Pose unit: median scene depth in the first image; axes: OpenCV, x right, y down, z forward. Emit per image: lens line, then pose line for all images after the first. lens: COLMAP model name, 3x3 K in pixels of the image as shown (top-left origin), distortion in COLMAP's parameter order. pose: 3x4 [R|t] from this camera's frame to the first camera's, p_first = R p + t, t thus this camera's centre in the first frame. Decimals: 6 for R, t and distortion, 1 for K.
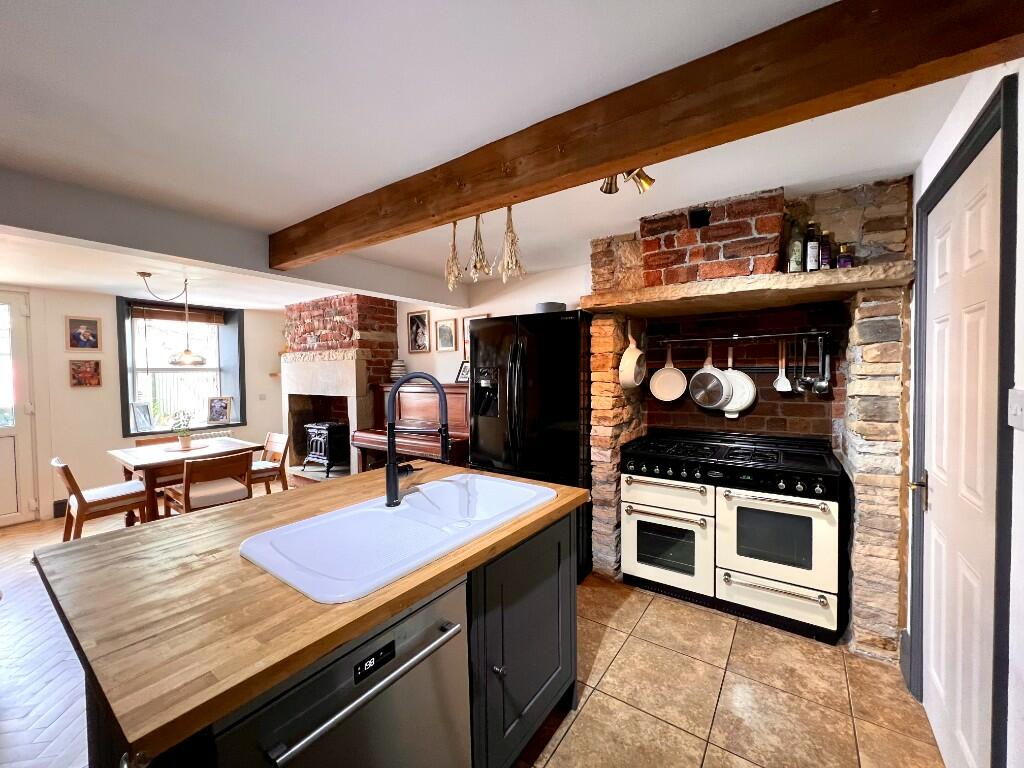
lens RADIAL K [[408.7, 0, 512.0], [0, 408.7, 384.0], [0, 0, 1]] dist [0.001867, 0.000181]
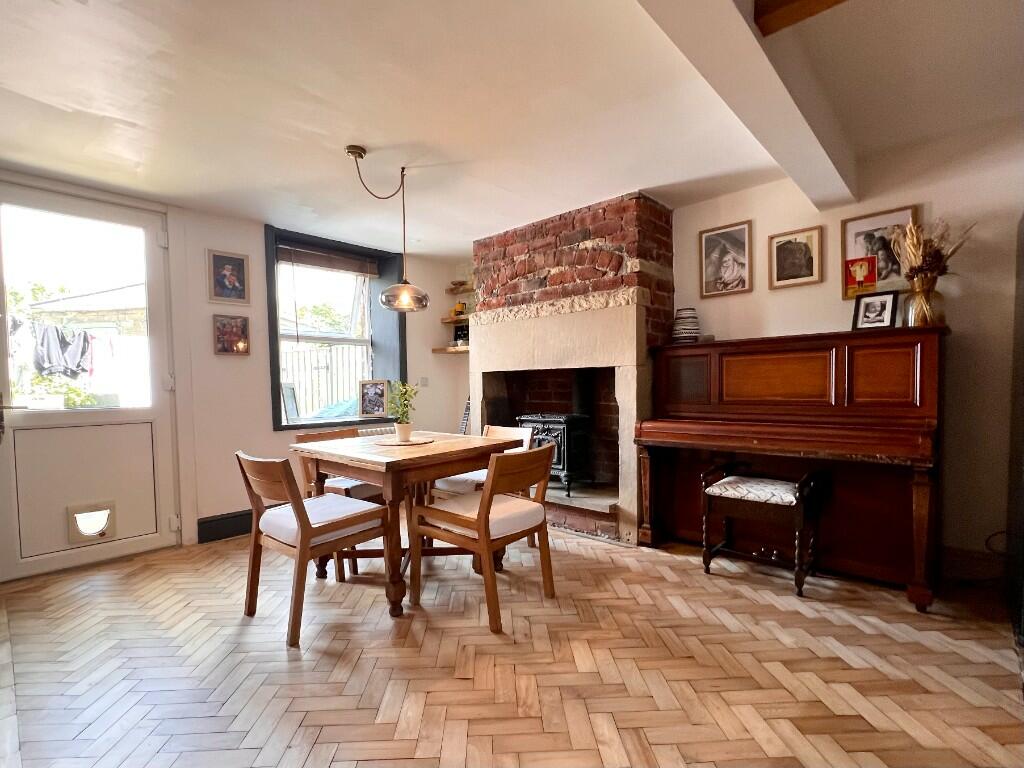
lens RADIAL K [[491.6, 0, 505.7], [0, 491.6, 406.0], [0, 0, 1]] dist [0.001022, 0.000004]
pose [[0.989840, 0.002242, -0.142171, -0.446997], [-0.000115, 0.999888, 0.014968, 0.076524], [0.142189, -0.014799, 0.989729, 0.236254]]
